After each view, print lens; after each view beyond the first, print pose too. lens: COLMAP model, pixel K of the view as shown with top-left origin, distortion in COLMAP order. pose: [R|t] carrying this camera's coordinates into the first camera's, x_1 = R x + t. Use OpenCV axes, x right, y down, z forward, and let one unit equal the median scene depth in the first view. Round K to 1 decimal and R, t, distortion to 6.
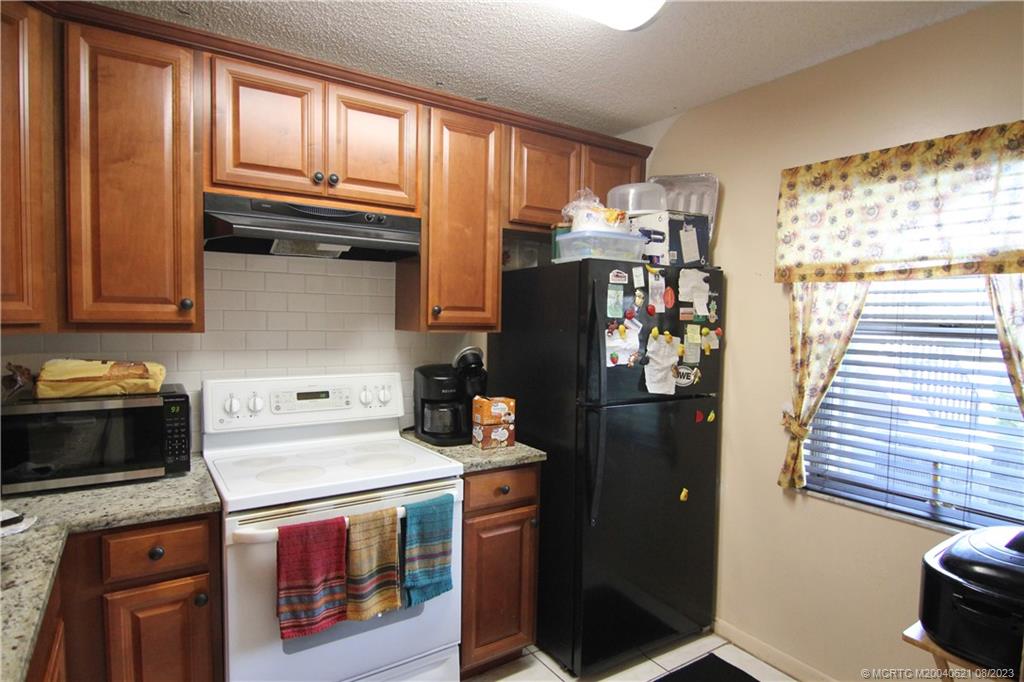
lens RADIAL K [[538.1, 0, 512.0], [0, 538.1, 341.0], [0, 0, 1]] dist [-0.003066, -0.017875]
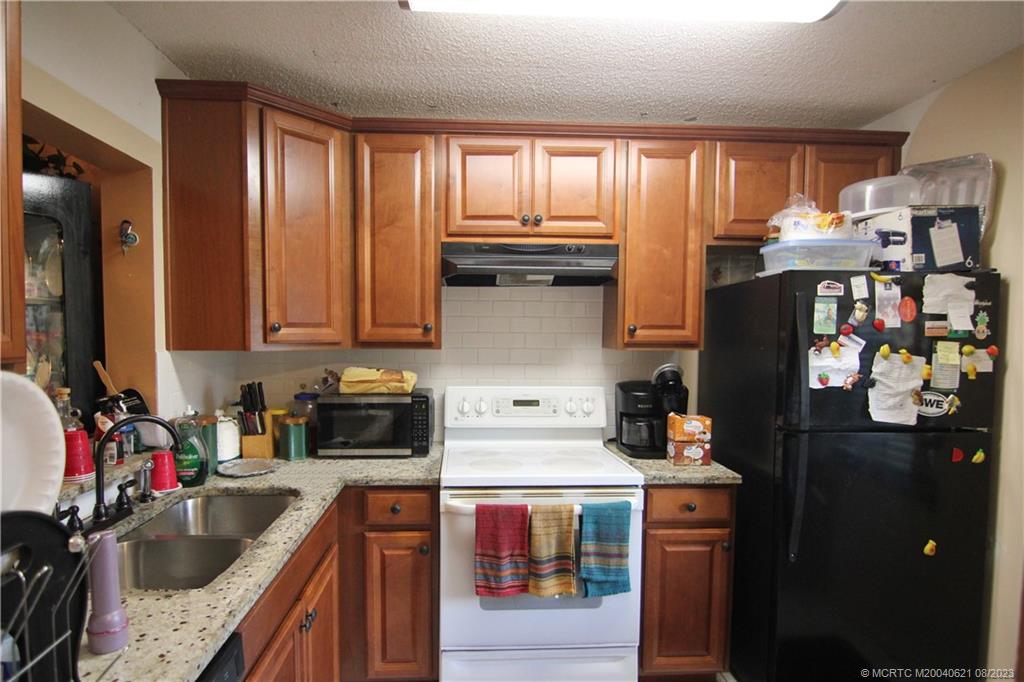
lens RADIAL K [[528.6, 0, 508.6], [0, 528.6, 354.2], [0, 0, 1]] dist [-0.022035, -0.001693]
pose [[0.862774, 0.006562, -0.505547, 0.177418], [-0.012706, 0.999881, -0.008705, 0.004479], [0.505430, 0.013934, 0.862755, -0.020323]]
